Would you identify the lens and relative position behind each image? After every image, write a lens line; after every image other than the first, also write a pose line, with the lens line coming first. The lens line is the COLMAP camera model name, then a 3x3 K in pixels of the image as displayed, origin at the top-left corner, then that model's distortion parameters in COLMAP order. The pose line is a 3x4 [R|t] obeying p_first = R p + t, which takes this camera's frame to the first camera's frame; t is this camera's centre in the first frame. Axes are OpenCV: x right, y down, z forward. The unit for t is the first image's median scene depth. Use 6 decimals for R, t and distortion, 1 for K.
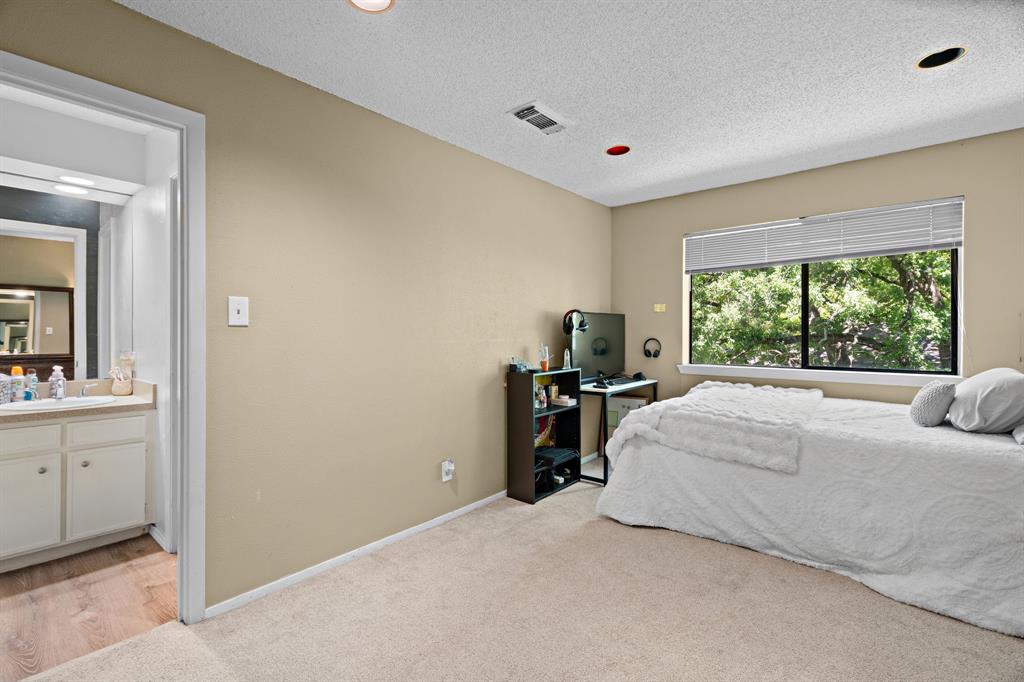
lens RADIAL K [[463.4, 0, 510.2], [0, 463.4, 331.1], [0, 0, 1]] dist [-0.003321, -0.000468]
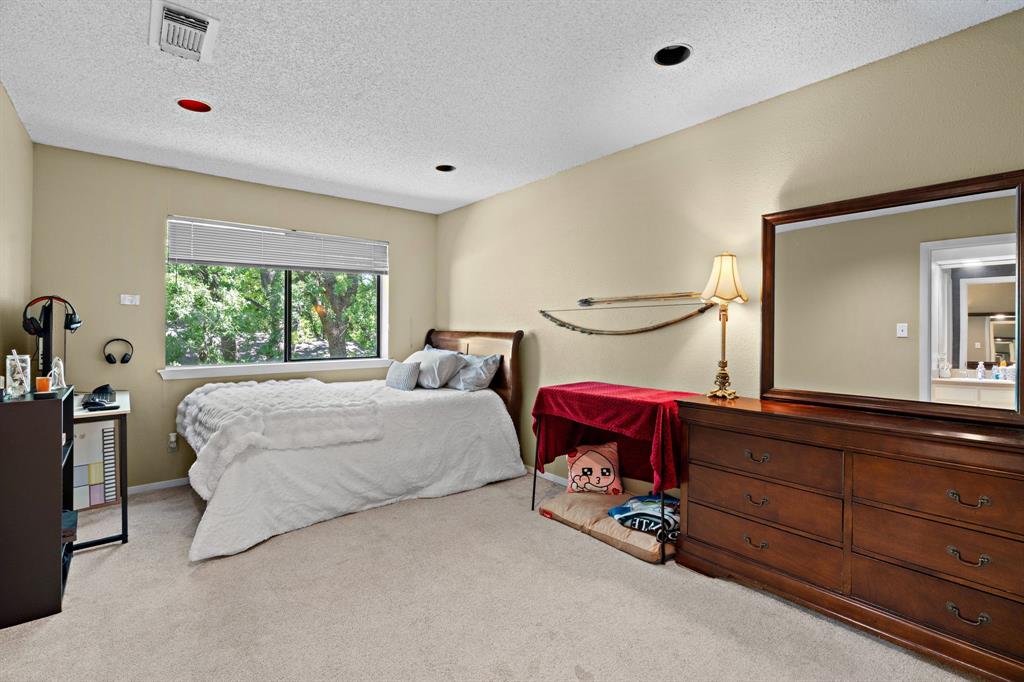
lens RADIAL K [[463.4, 0, 510.2], [0, 463.4, 331.1], [0, 0, 1]] dist [-0.003321, -0.000468]
pose [[0.169602, -0.004648, 0.985502, -0.547529], [-0.000358, 0.999989, 0.004778, -0.001558], [-0.985512, -0.001163, 0.169599, 0.375058]]
